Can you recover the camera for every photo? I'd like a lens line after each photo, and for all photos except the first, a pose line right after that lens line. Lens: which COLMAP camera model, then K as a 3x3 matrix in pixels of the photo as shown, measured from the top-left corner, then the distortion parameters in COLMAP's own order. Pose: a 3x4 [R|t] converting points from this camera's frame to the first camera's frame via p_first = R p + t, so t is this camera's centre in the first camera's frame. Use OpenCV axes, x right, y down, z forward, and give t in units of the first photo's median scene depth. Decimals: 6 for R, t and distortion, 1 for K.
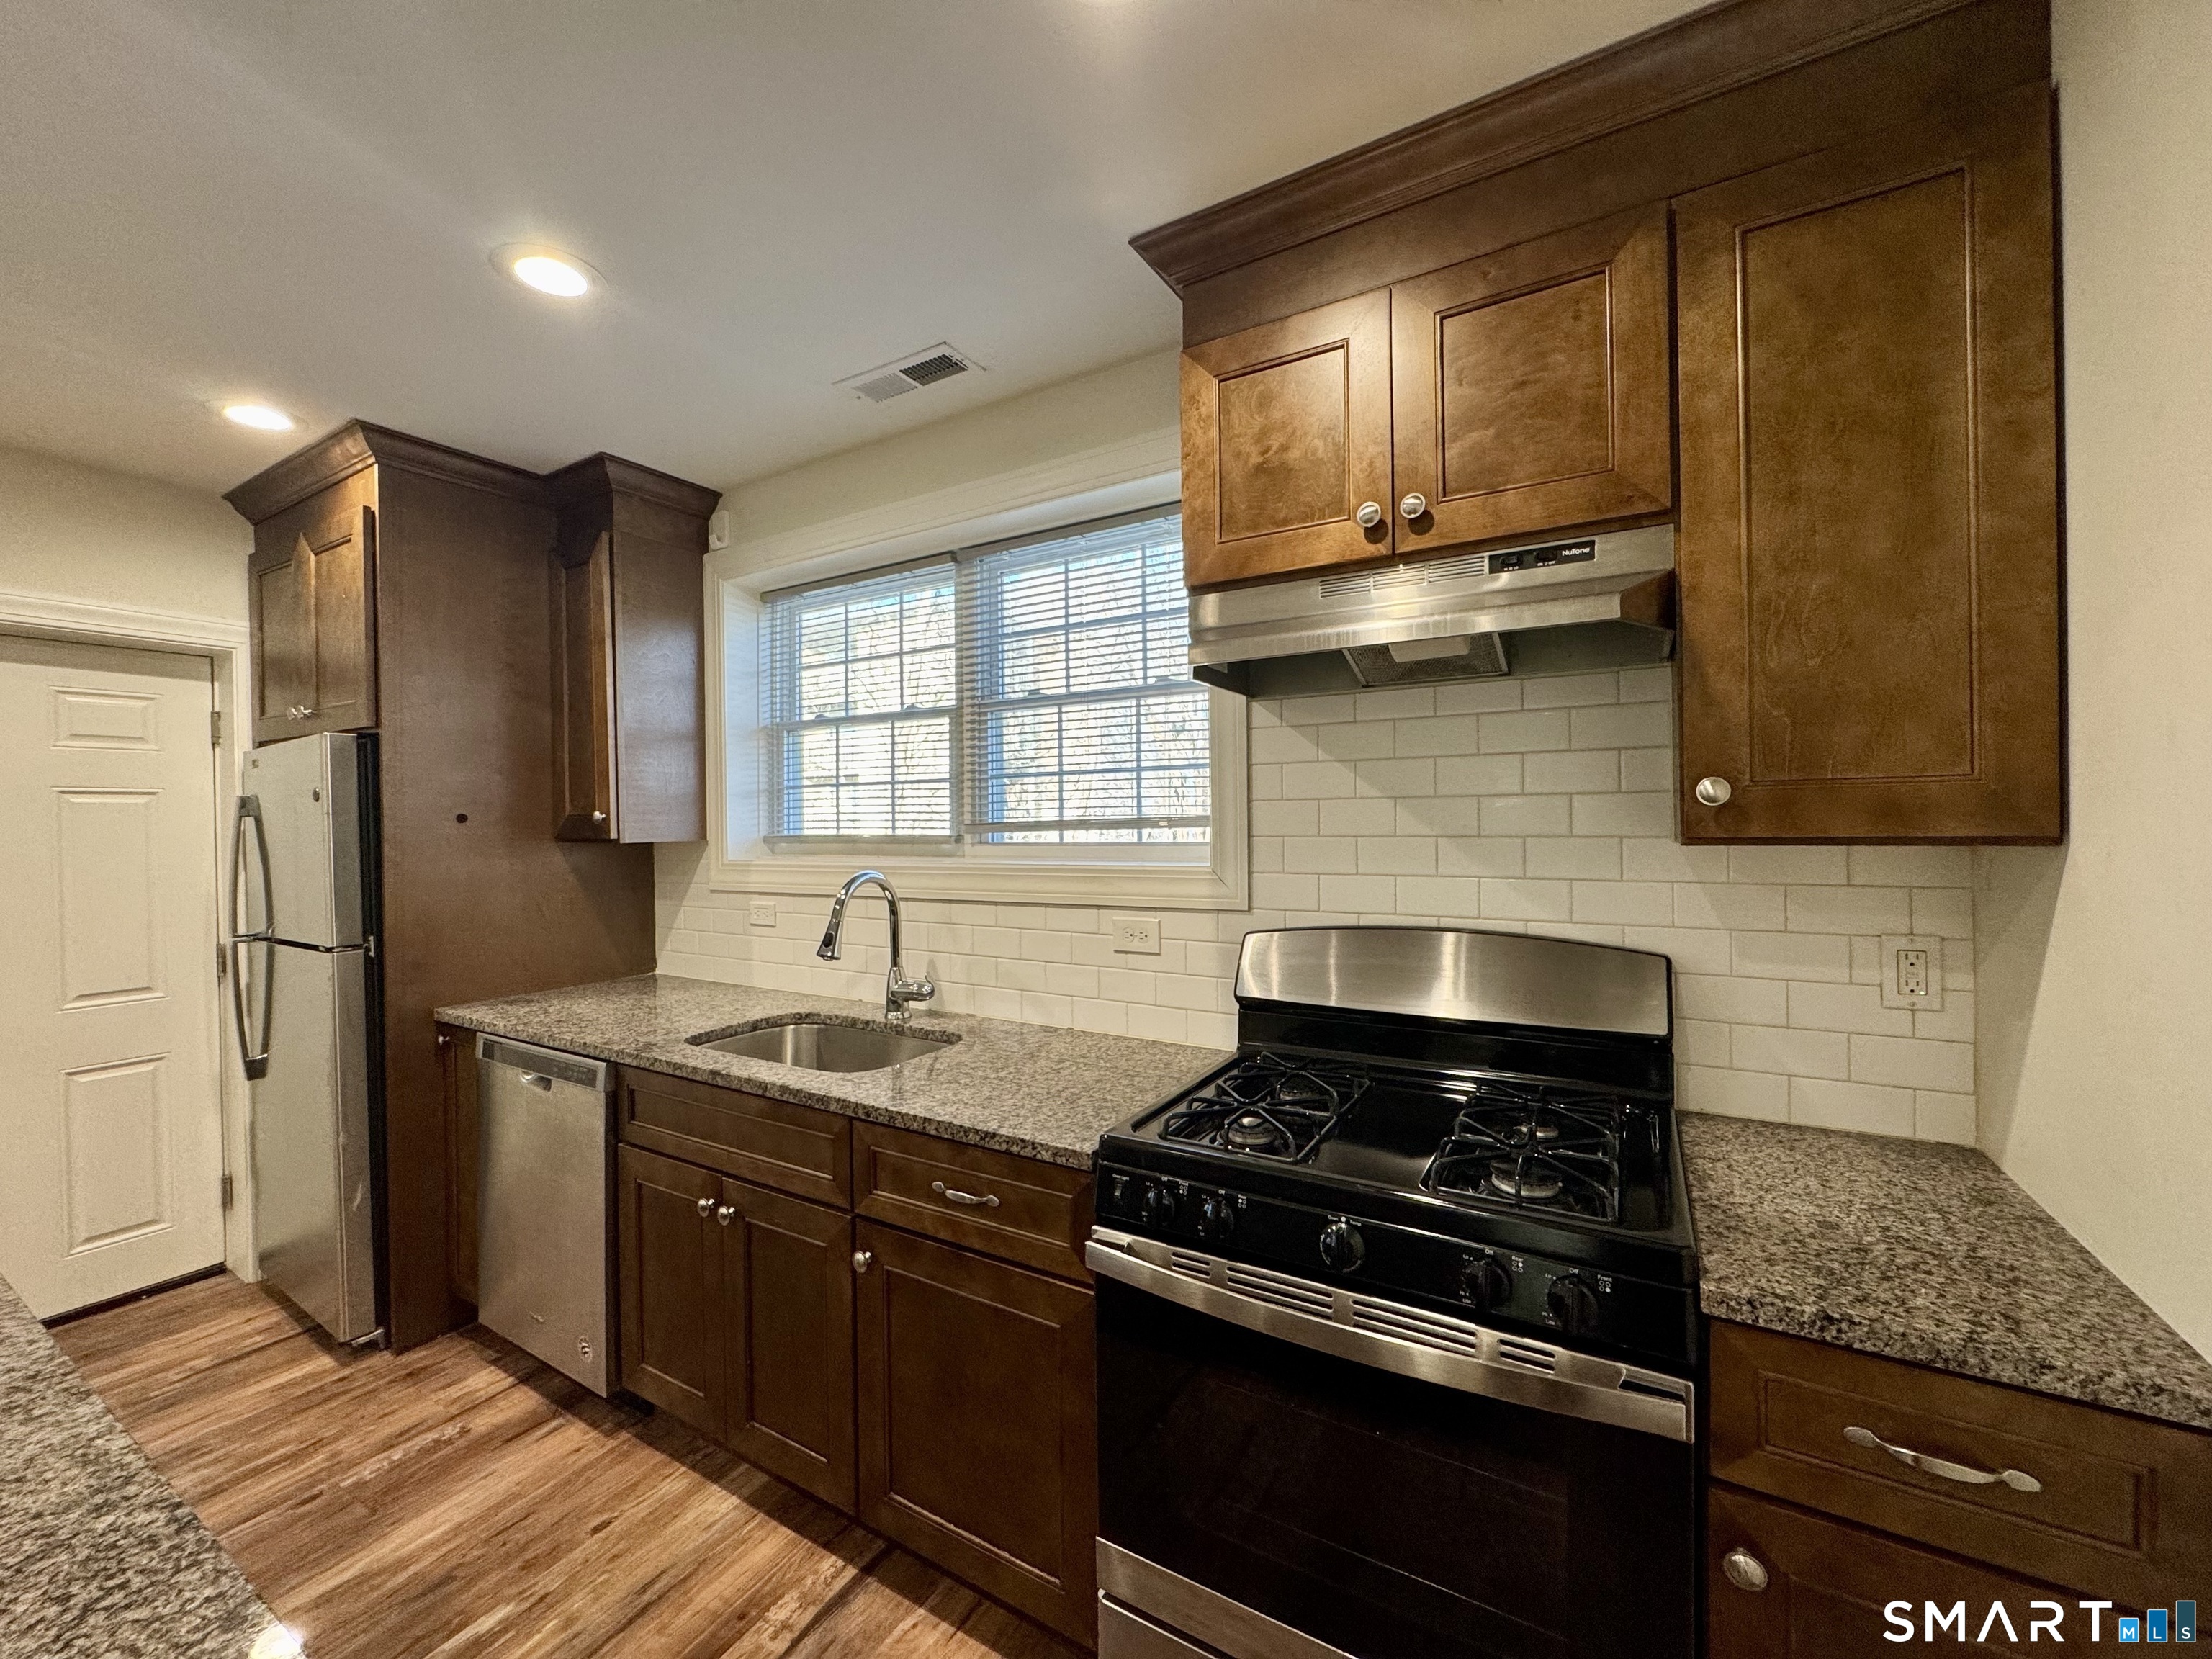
lens RADIAL K [[881.3, 0, 1104.9], [0, 881.3, 829.5], [0, 0, 1]] dist [-0.003402, 0.000278]
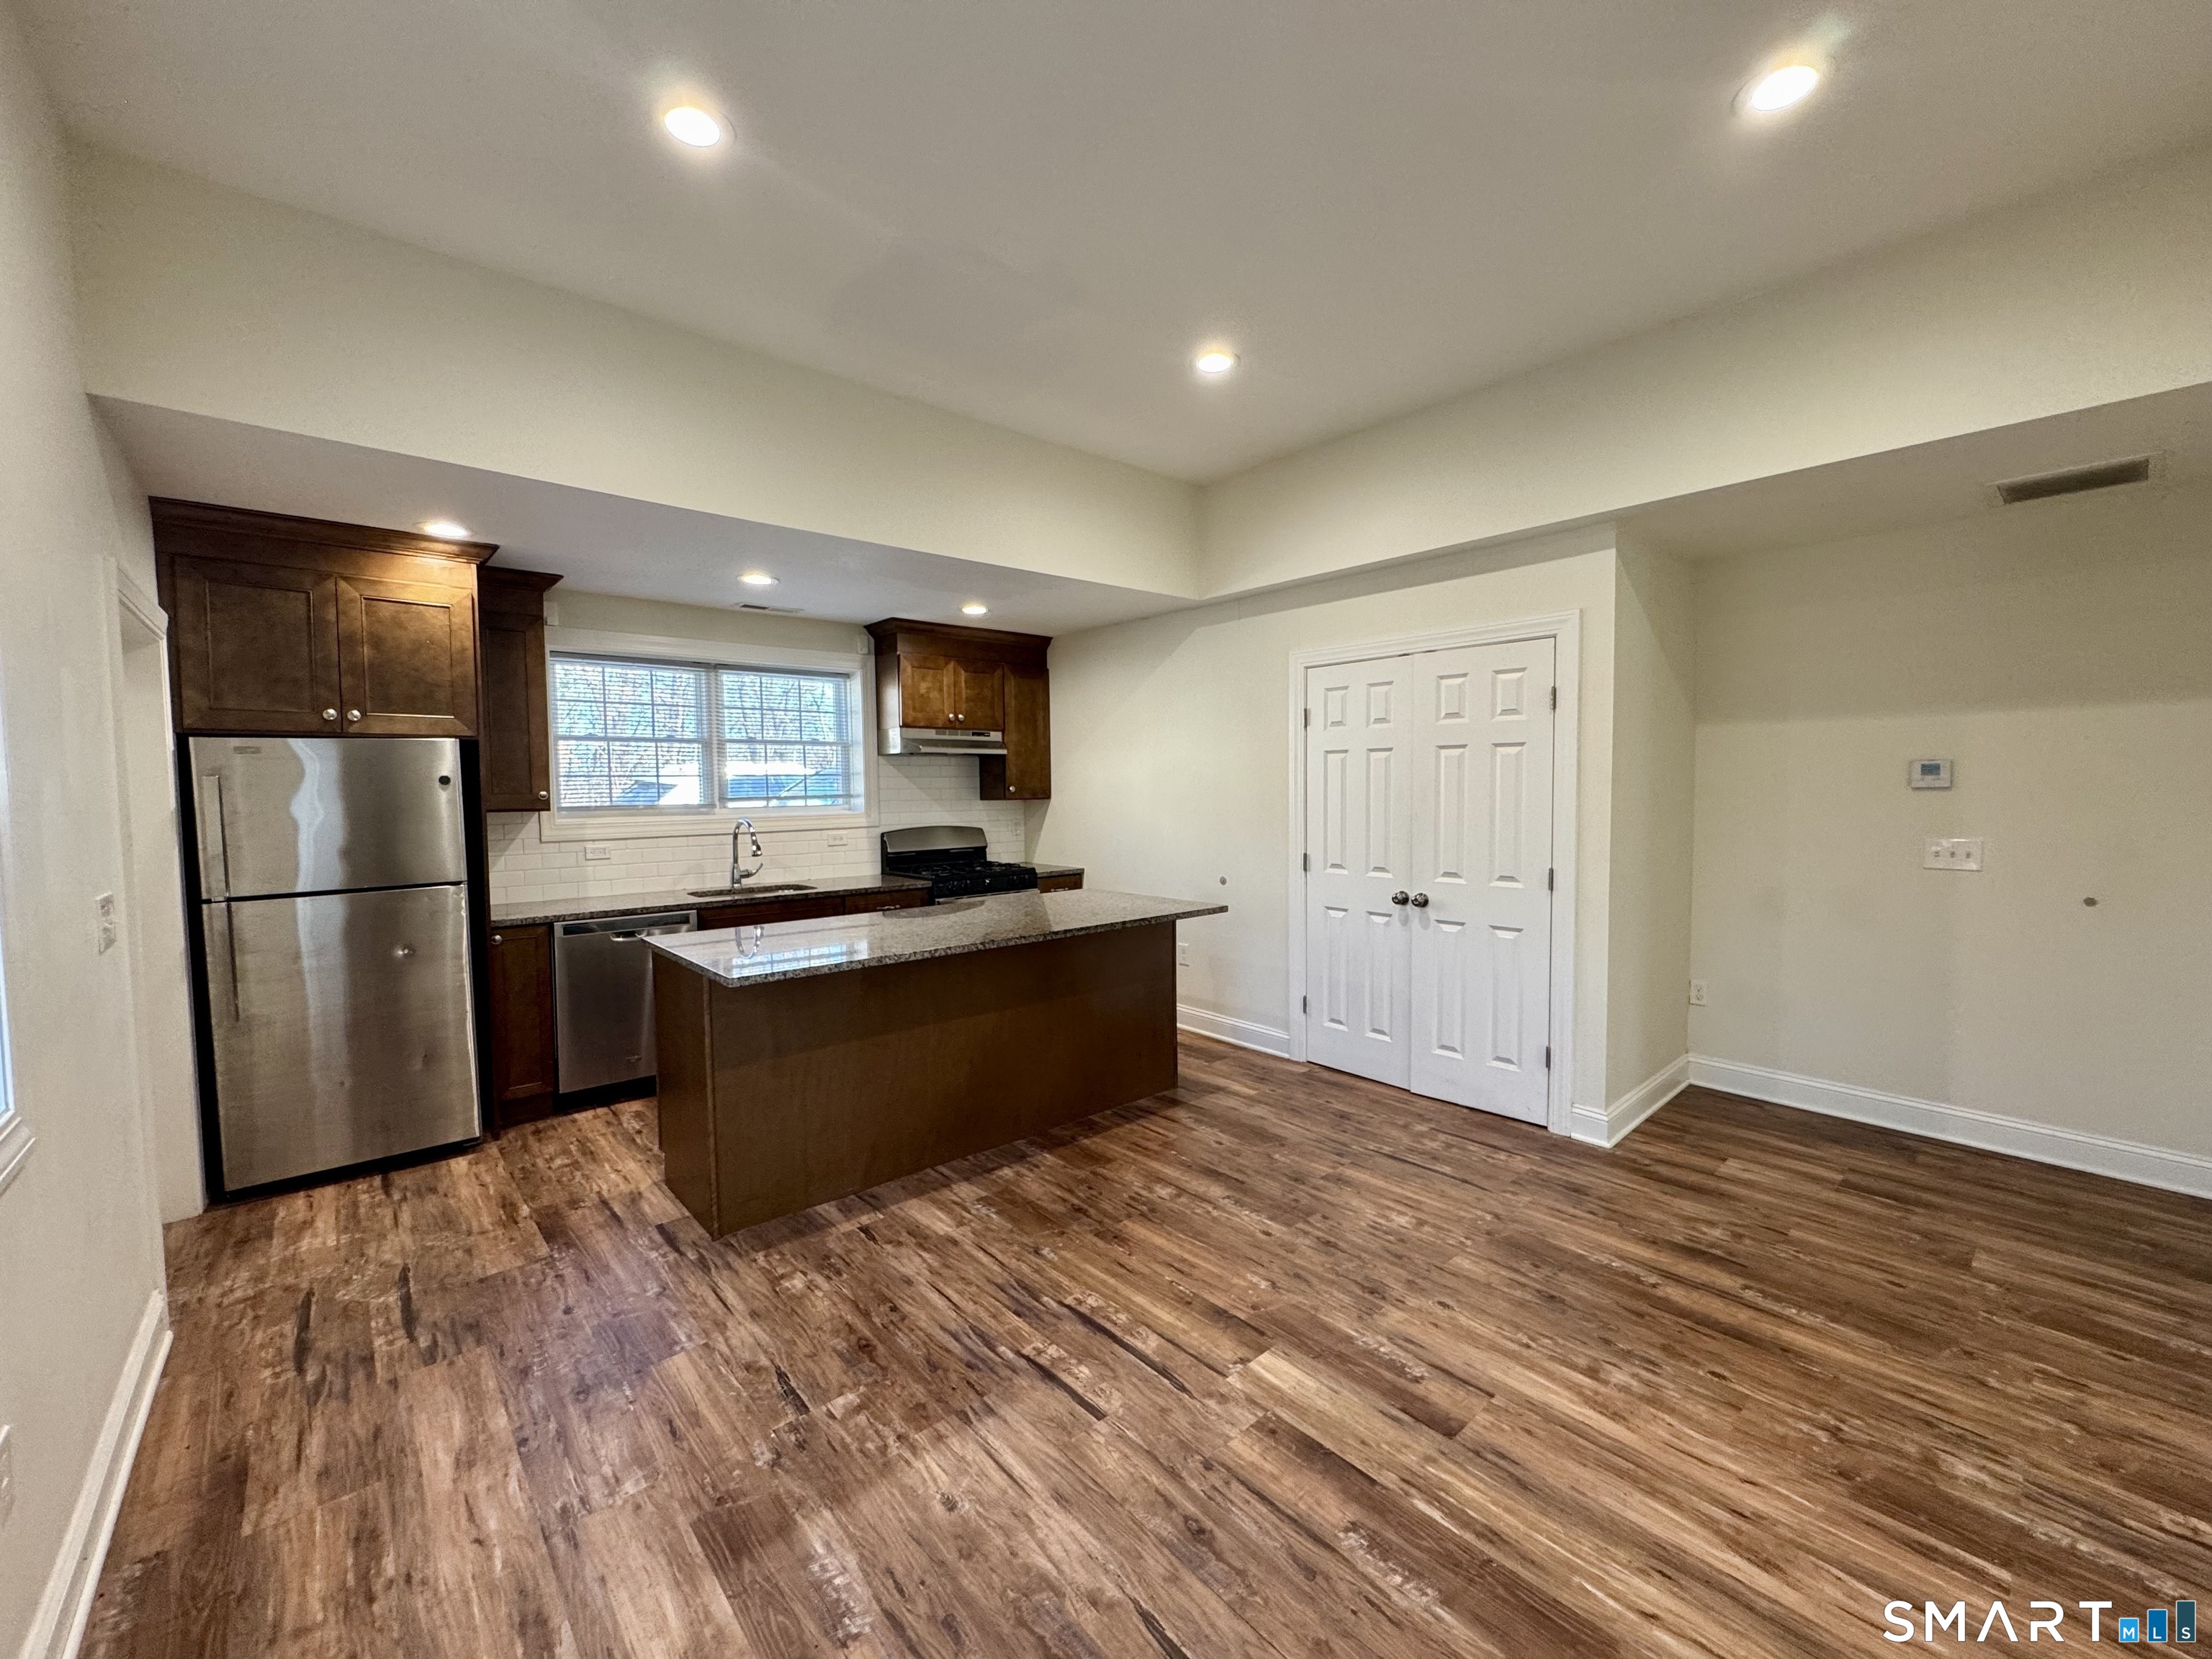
lens RADIAL K [[881.3, 0, 1107.3], [0, 881.3, 829.0], [0, 0, 1]] dist [-0.003402, 0.000278]
pose [[0.301333, -0.038362, 0.952747, -2.215026], [0.014428, 0.999259, 0.035671, 0.007014], [-0.953410, 0.002997, 0.301663, -0.573837]]
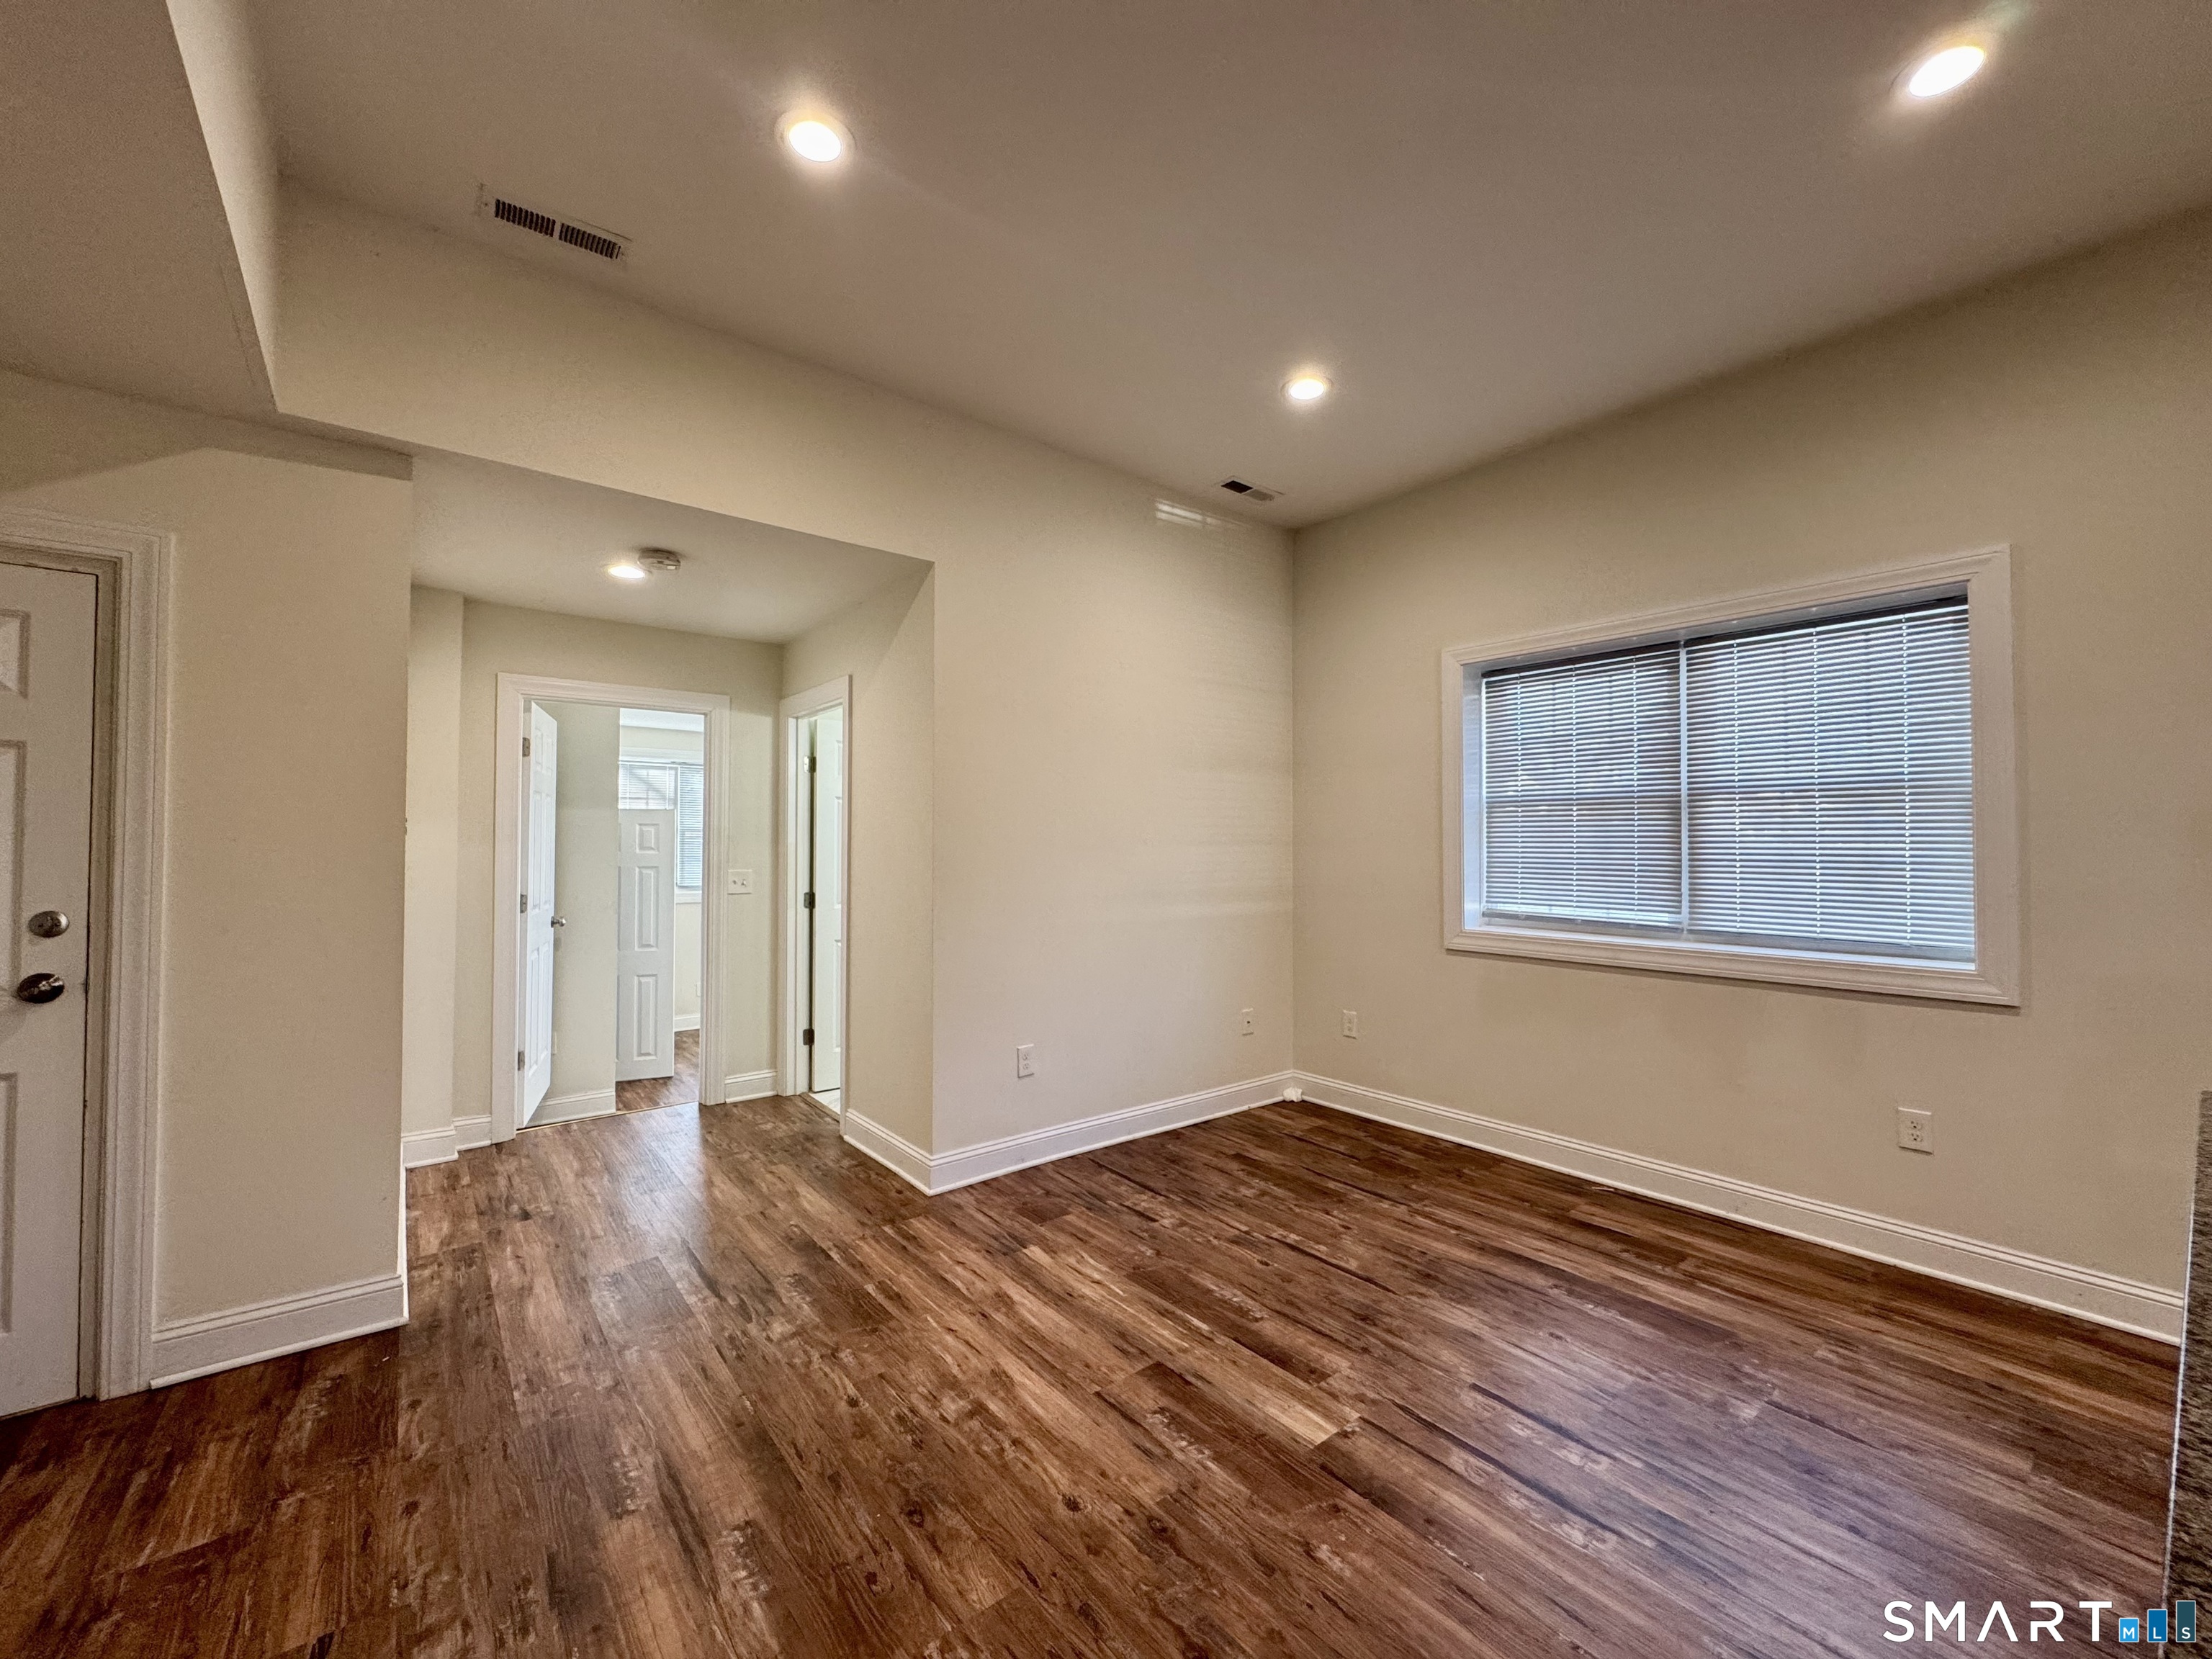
lens RADIAL K [[881.3, 0, 1106.7], [0, 881.3, 828.9], [0, 0, 1]] dist [-0.003402, 0.000278]
pose [[-0.350830, -0.004829, -0.936427, -0.182222], [-0.005513, 0.999980, -0.003091, 0.034708], [0.936423, 0.004078, -0.350850, -0.316289]]
